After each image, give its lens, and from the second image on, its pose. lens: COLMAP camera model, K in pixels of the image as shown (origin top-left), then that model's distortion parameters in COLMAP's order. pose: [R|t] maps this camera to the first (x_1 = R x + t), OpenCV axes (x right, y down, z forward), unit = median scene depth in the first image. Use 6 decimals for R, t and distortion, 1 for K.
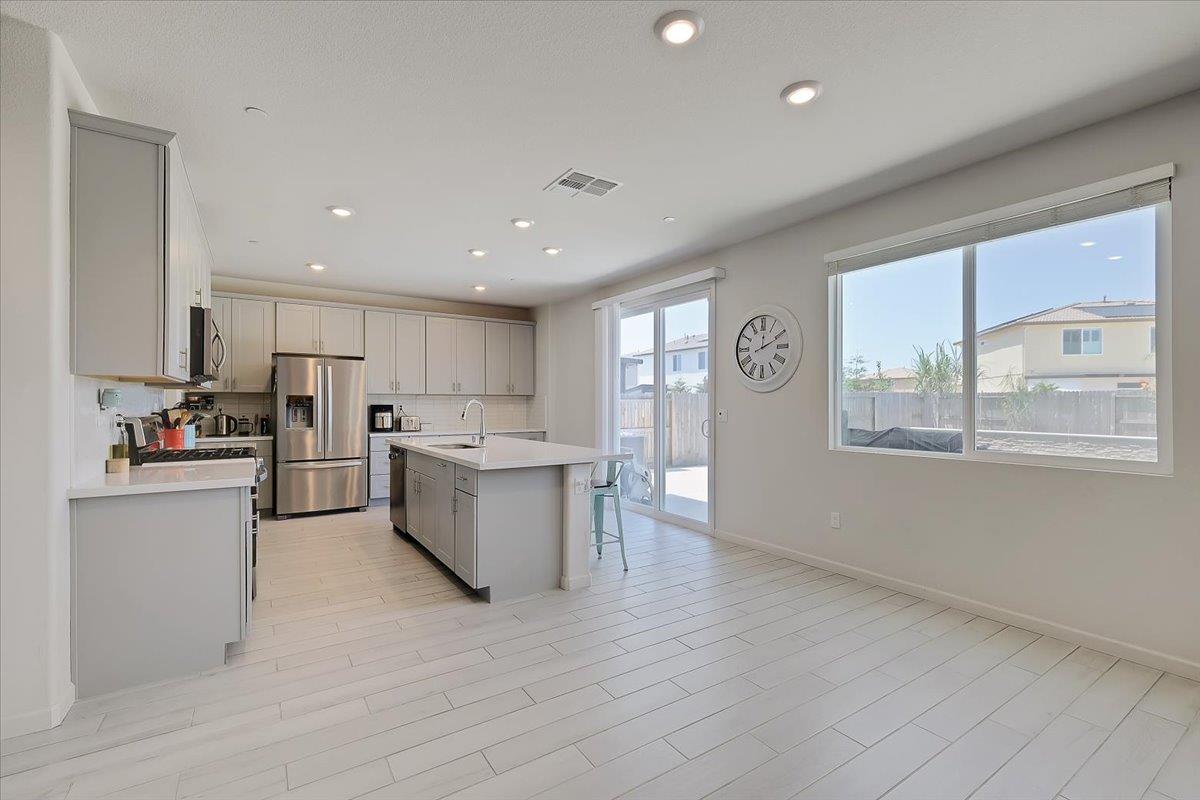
lens RADIAL K [[524.0, 0, 602.6], [0, 524.0, 404.0], [0, 0, 1]] dist [0.000232, -0.000561]
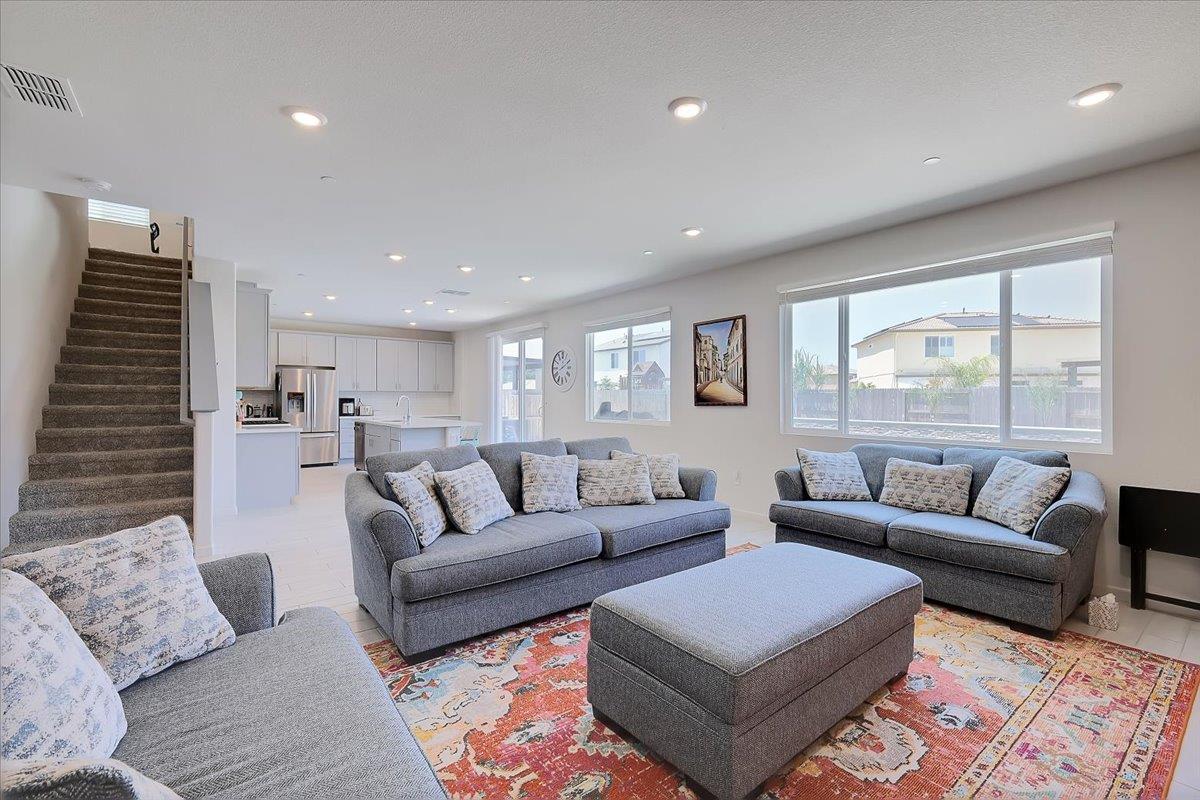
lens RADIAL K [[524.0, 0, 601.7], [0, 524.0, 392.9], [0, 0, 1]] dist [0.000232, -0.000561]
pose [[0.997124, 0.002443, 0.075742, 0.225169], [-0.001761, 0.999957, -0.009063, -0.001334], [-0.075761, 0.008903, 0.997086, -0.642522]]
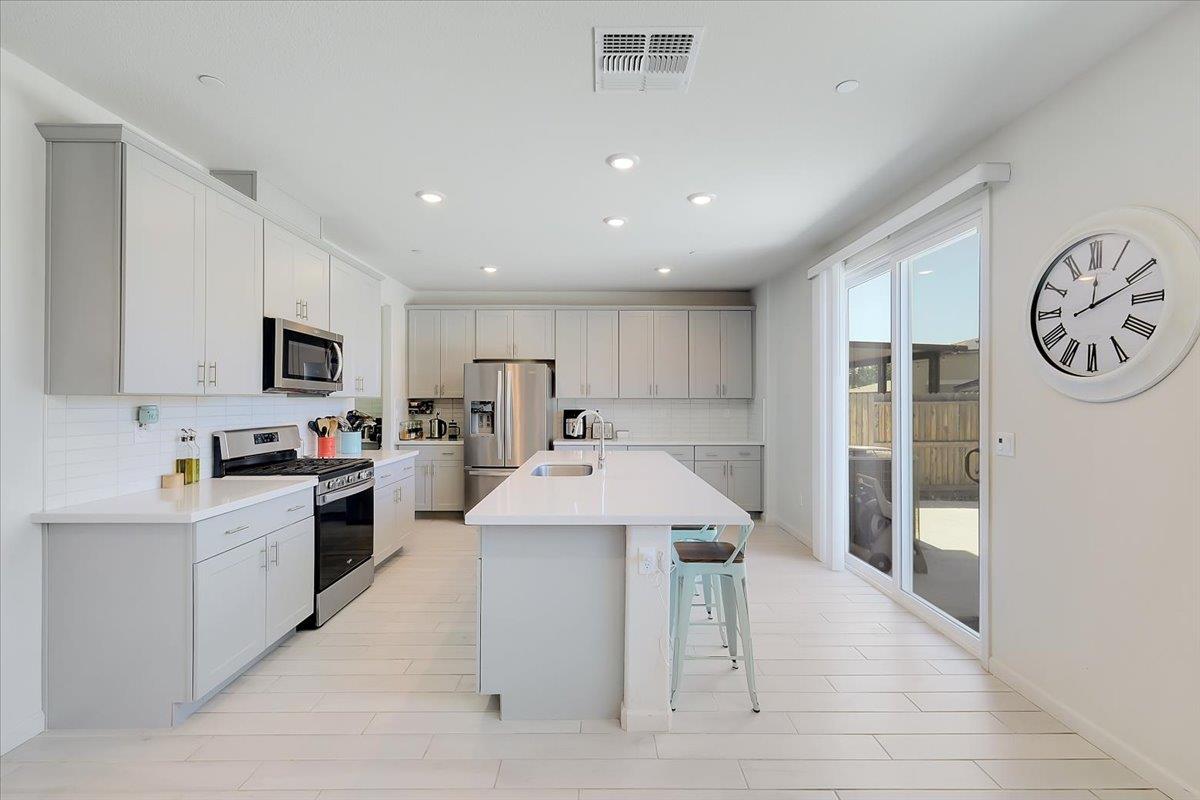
lens RADIAL K [[524.0, 0, 600.0], [0, 524.0, 398.4], [0, 0, 1]] dist [0.000232, -0.000561]
pose [[0.837464, -0.001400, -0.546490, 0.142401], [-0.001368, 0.999988, -0.004657, -0.016714], [0.546490, 0.004648, 0.837452, 0.275393]]
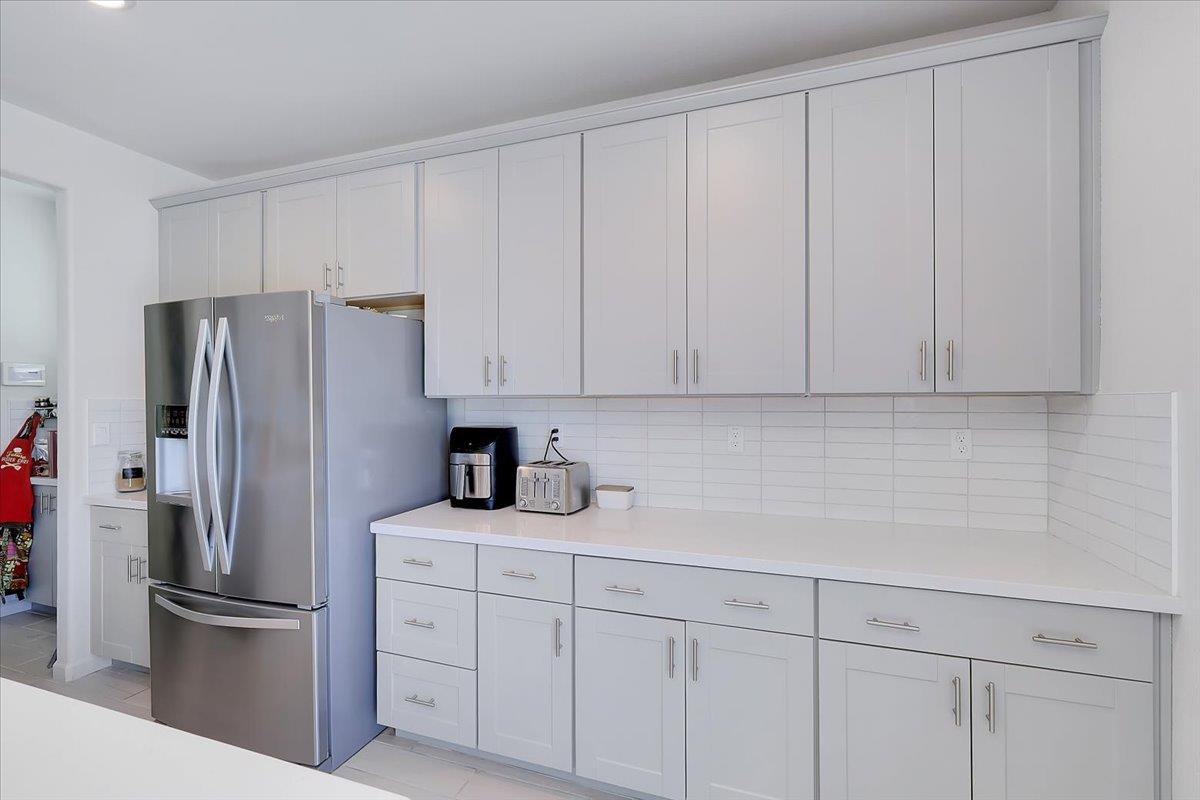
lens RADIAL K [[524.0, 0, 597.9], [0, 524.0, 404.7], [0, 0, 1]] dist [0.000232, -0.000561]
pose [[0.599030, 0.000884, -0.800726, -0.108706], [0.000437, 0.999999, 0.001431, -0.016489], [0.800726, -0.001207, 0.599029, 0.961967]]
